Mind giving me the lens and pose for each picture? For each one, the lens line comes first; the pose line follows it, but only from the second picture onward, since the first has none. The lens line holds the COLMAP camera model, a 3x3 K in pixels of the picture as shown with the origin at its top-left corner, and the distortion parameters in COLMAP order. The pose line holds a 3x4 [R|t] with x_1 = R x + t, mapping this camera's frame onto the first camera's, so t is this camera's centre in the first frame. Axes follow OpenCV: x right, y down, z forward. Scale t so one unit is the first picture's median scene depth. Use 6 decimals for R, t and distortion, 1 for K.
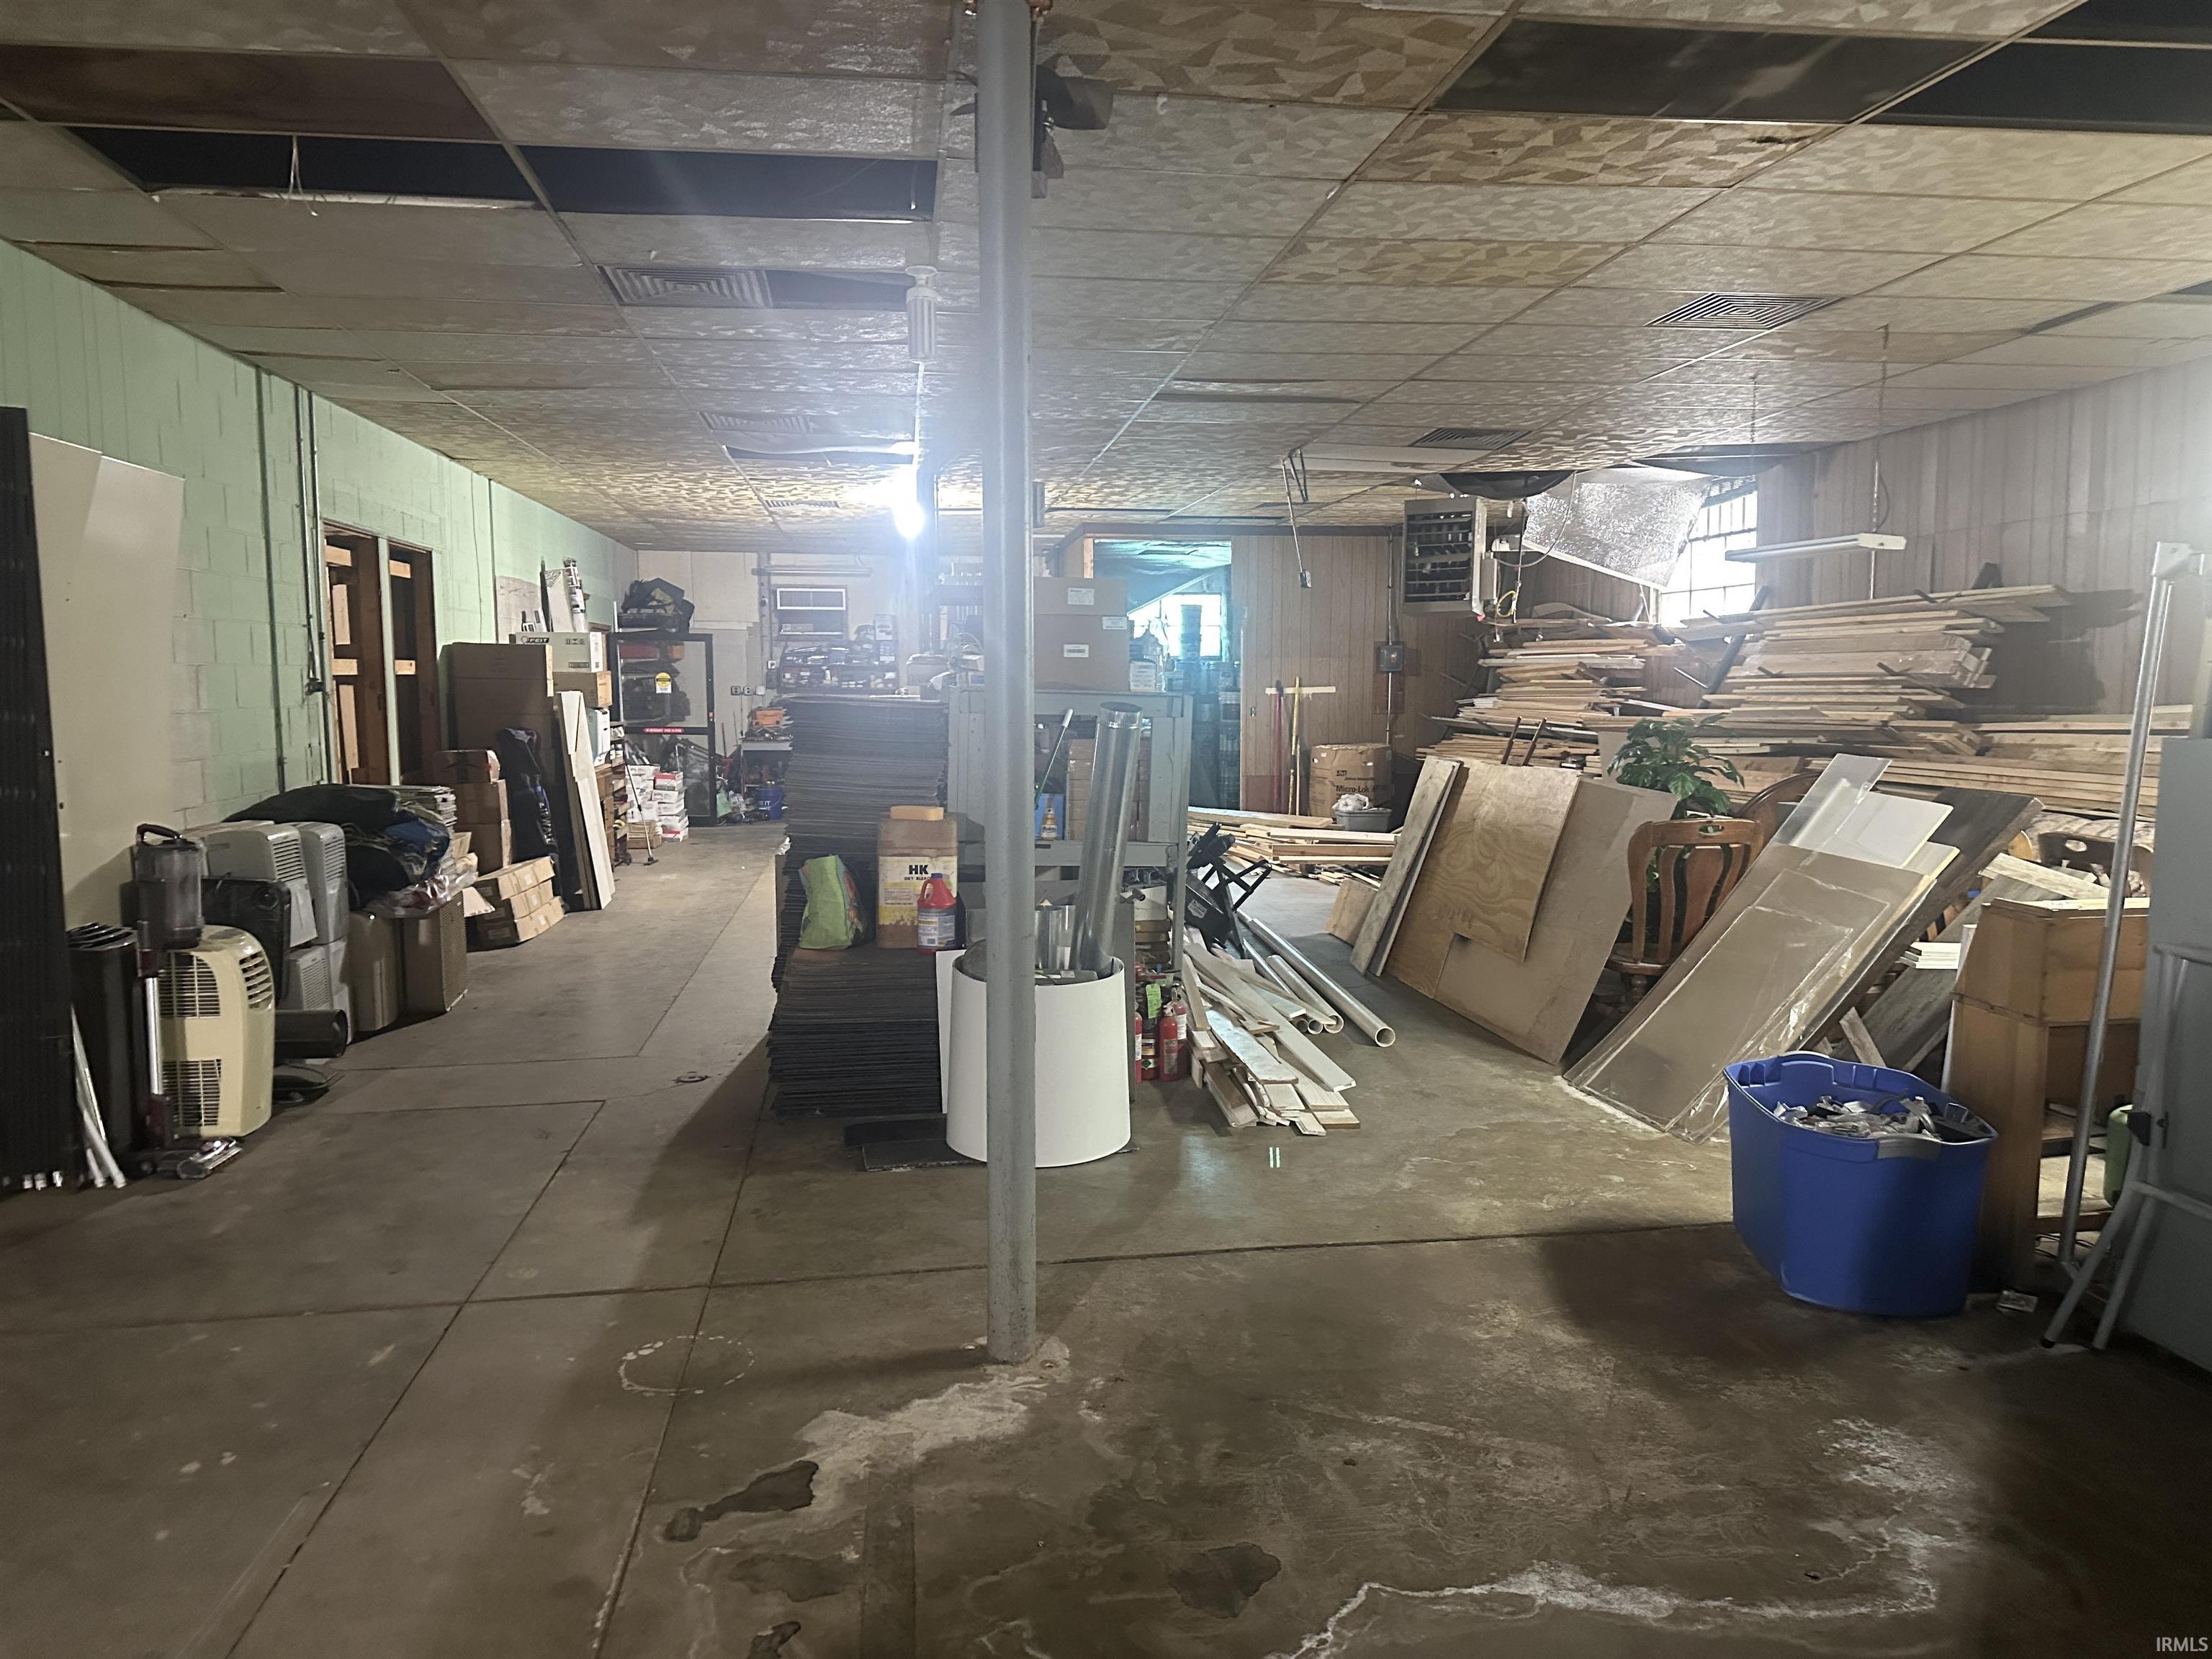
lens RADIAL K [[1552.9, 0, 1084.9], [0, 1552.9, 848.6], [0, 0, 1]] dist [0.046657, -0.051401]
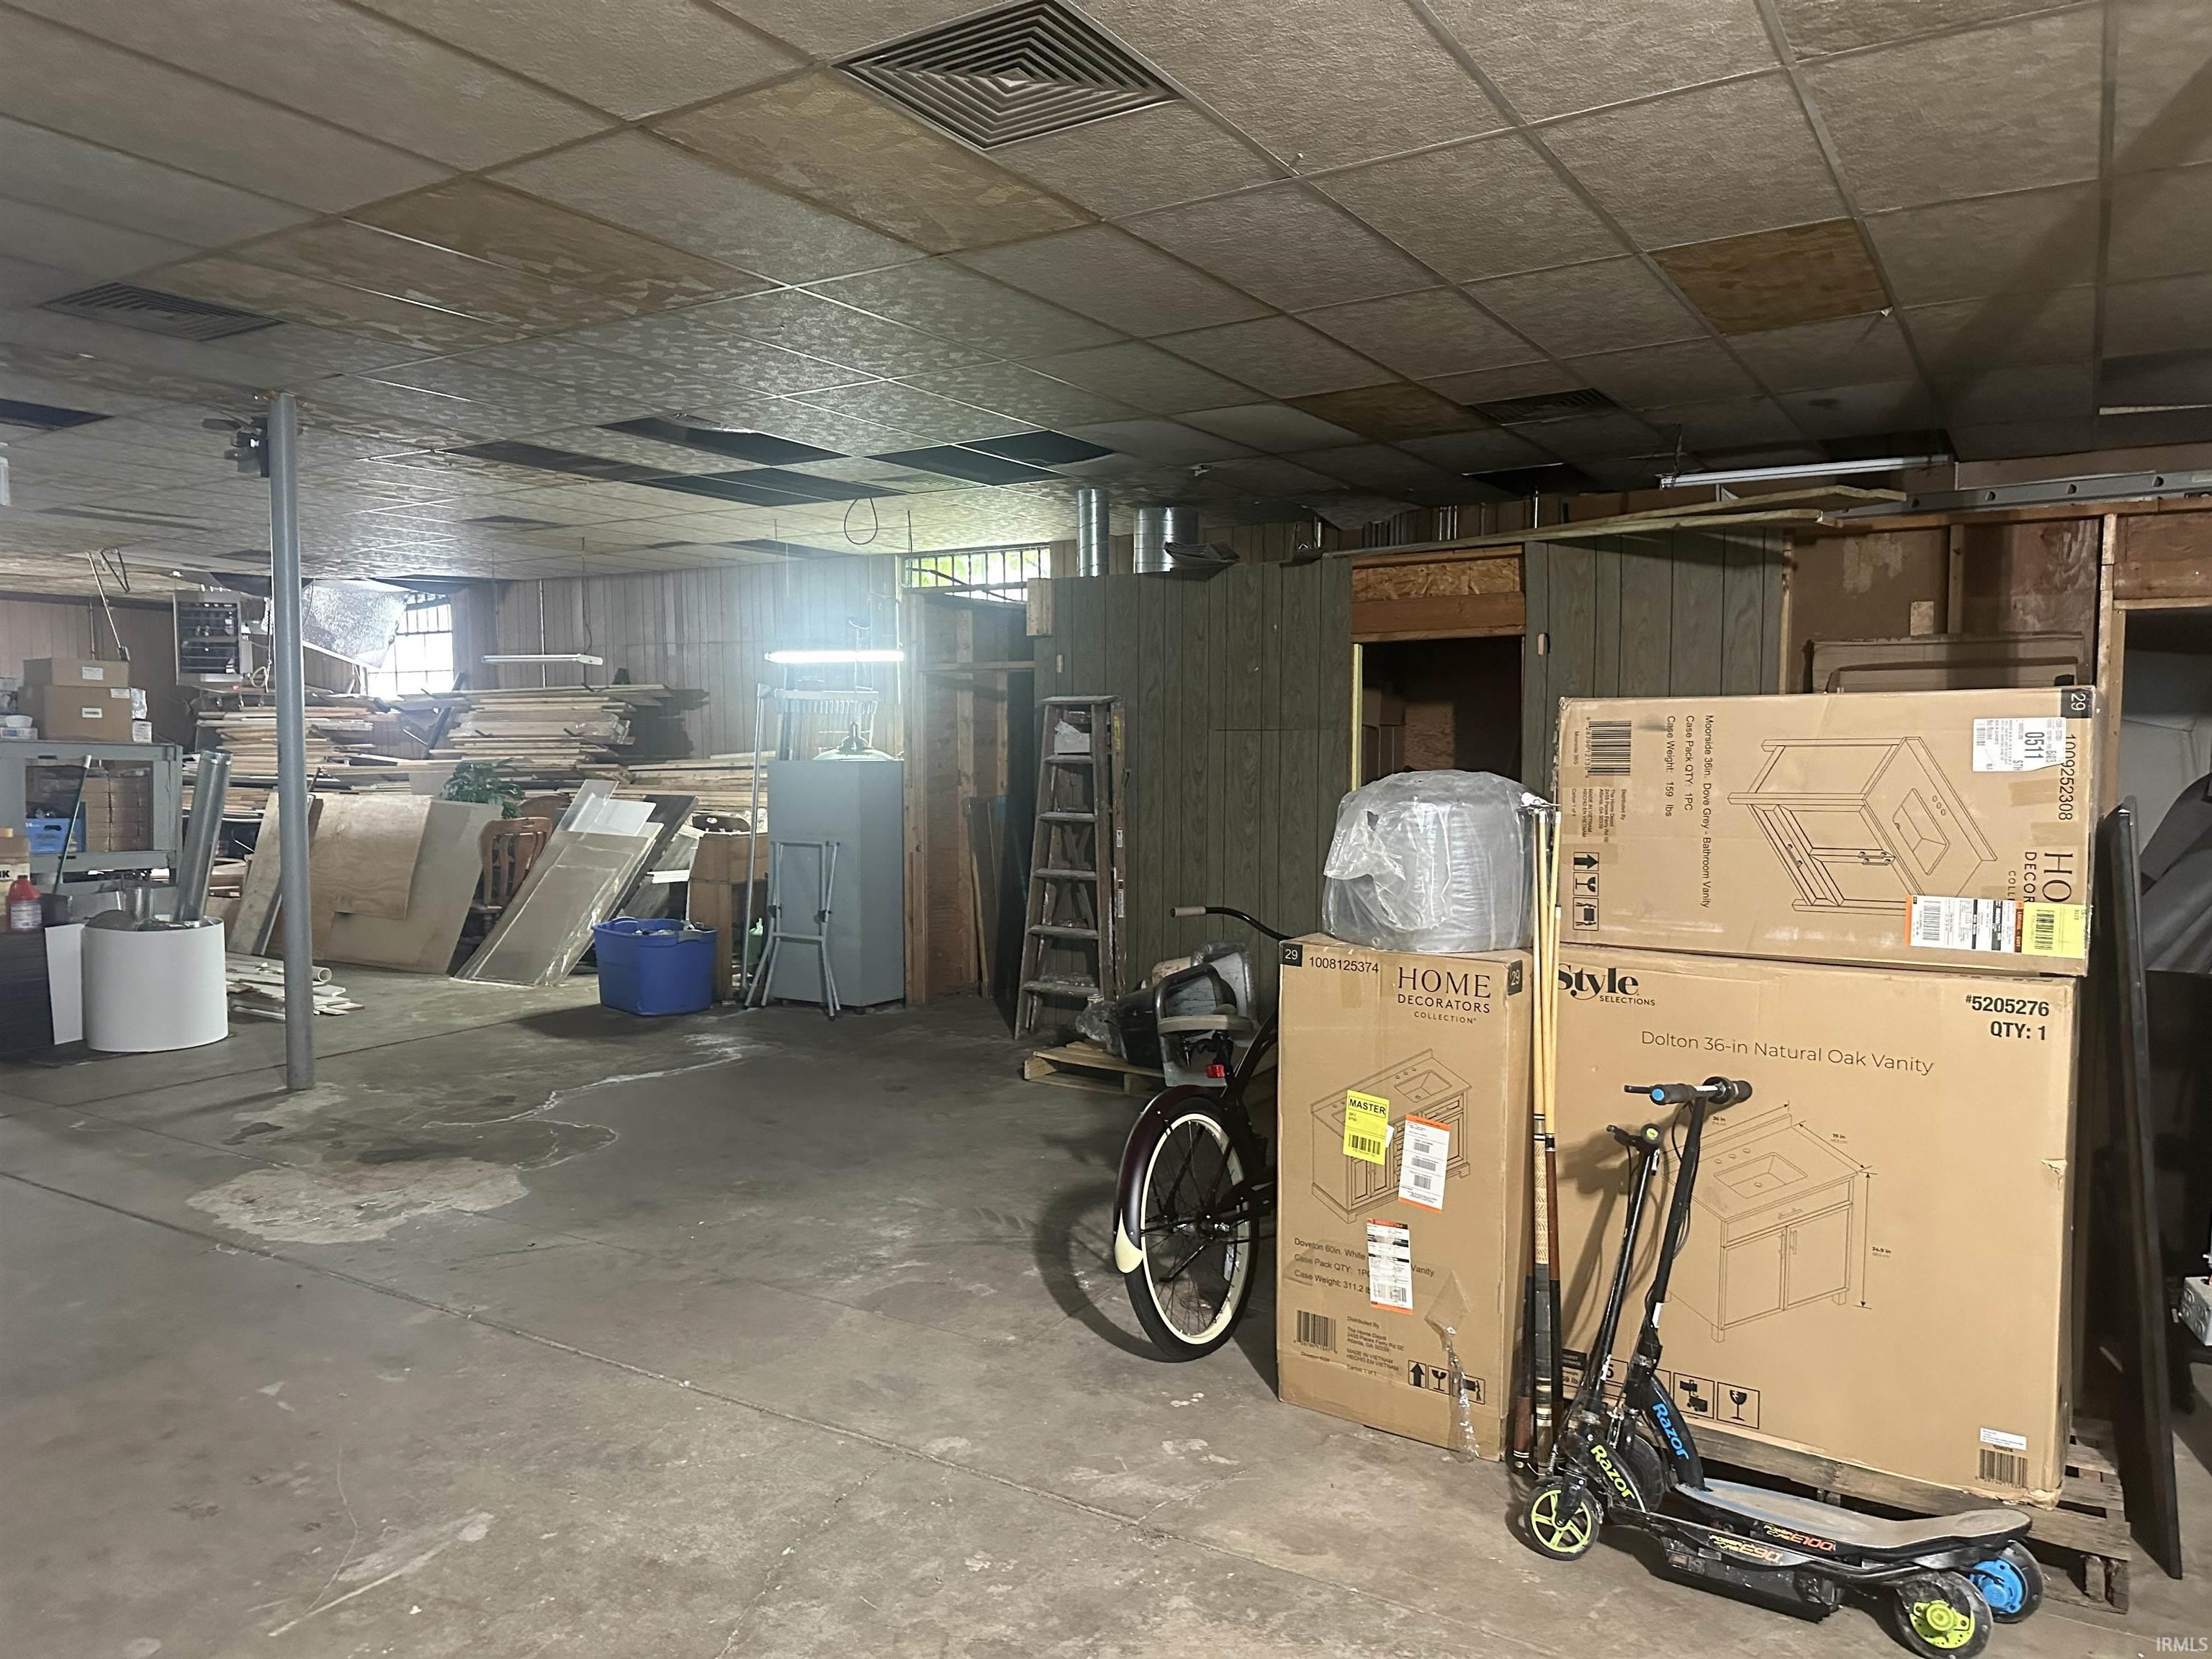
lens RADIAL K [[1552.9, 0, 1088.7], [0, 1552.9, 837.7], [0, 0, 1]] dist [0.046657, -0.051401]
pose [[0.637433, -0.044997, 0.769191, -0.407275], [0.081354, 0.996644, -0.009115, 0.053077], [-0.766199, 0.068387, 0.638954, -0.440888]]
